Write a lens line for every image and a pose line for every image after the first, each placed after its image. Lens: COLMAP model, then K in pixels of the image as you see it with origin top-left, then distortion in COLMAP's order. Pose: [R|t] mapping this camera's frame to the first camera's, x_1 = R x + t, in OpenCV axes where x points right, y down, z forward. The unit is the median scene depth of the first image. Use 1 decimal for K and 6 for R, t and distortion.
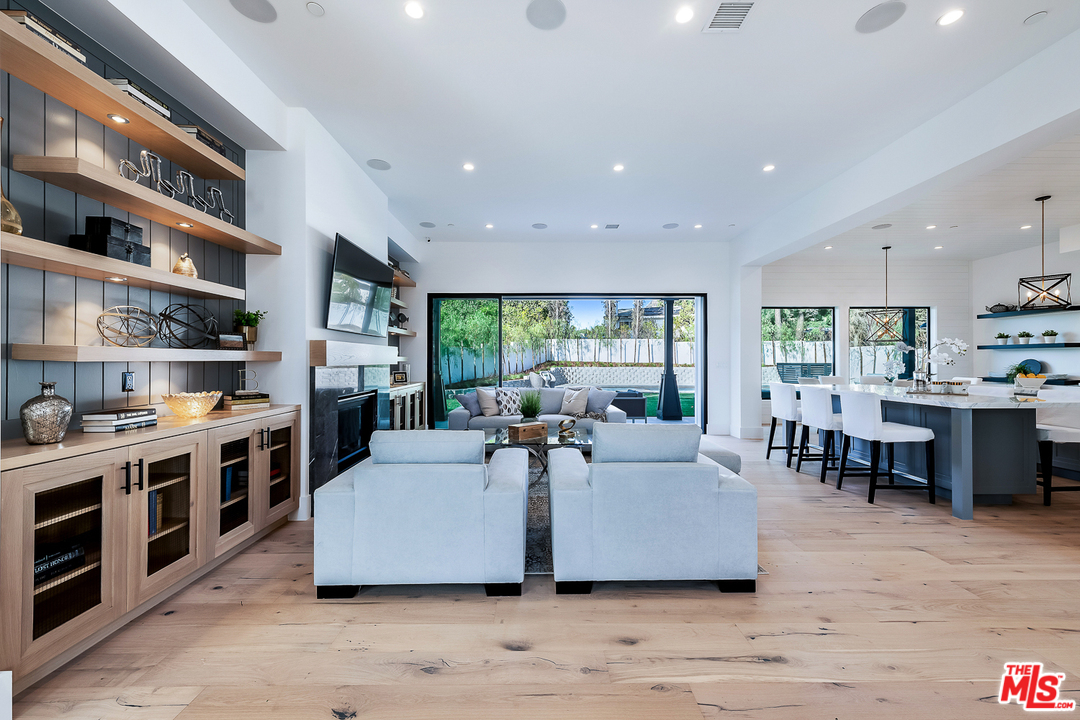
lens RADIAL K [[419.8, 0, 540.0], [0, 419.8, 360.0], [0, 0, 1]] dist [0.007745, -0.000846]
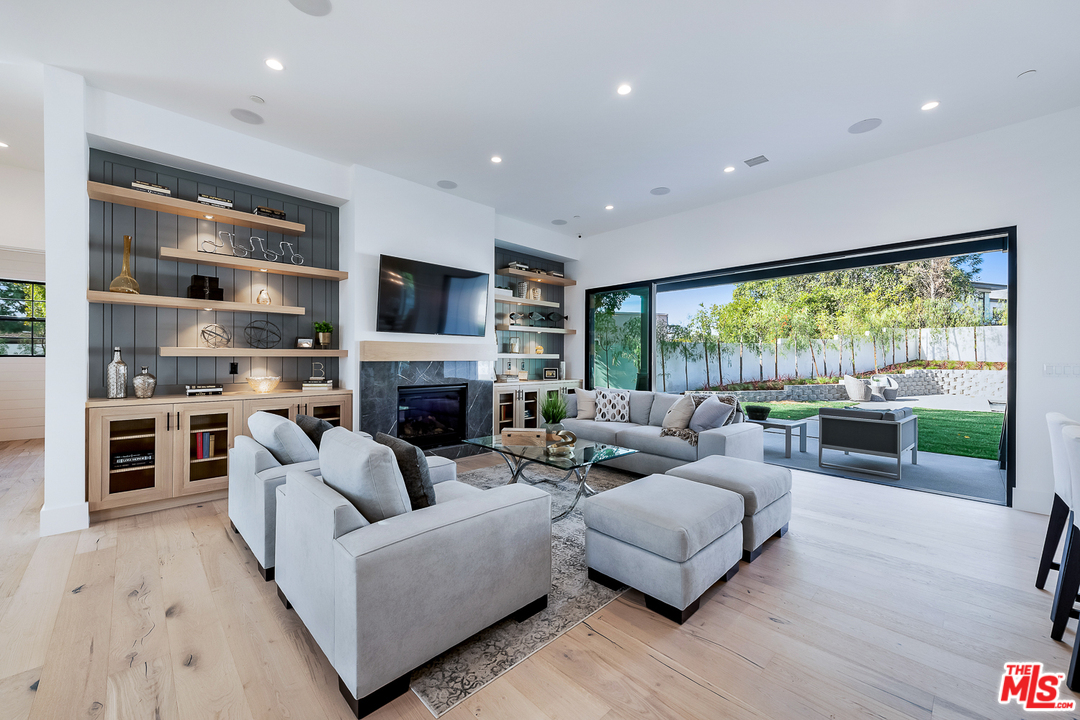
lens RADIAL K [[419.8, 0, 540.0], [0, 419.8, 360.0], [0, 0, 1]] dist [0.007745, -0.000846]
pose [[0.690062, 0.006993, -0.723716, 0.696657], [-0.003824, 0.999975, 0.006017, 0.001091], [0.723740, -0.001384, 0.690071, 0.454540]]
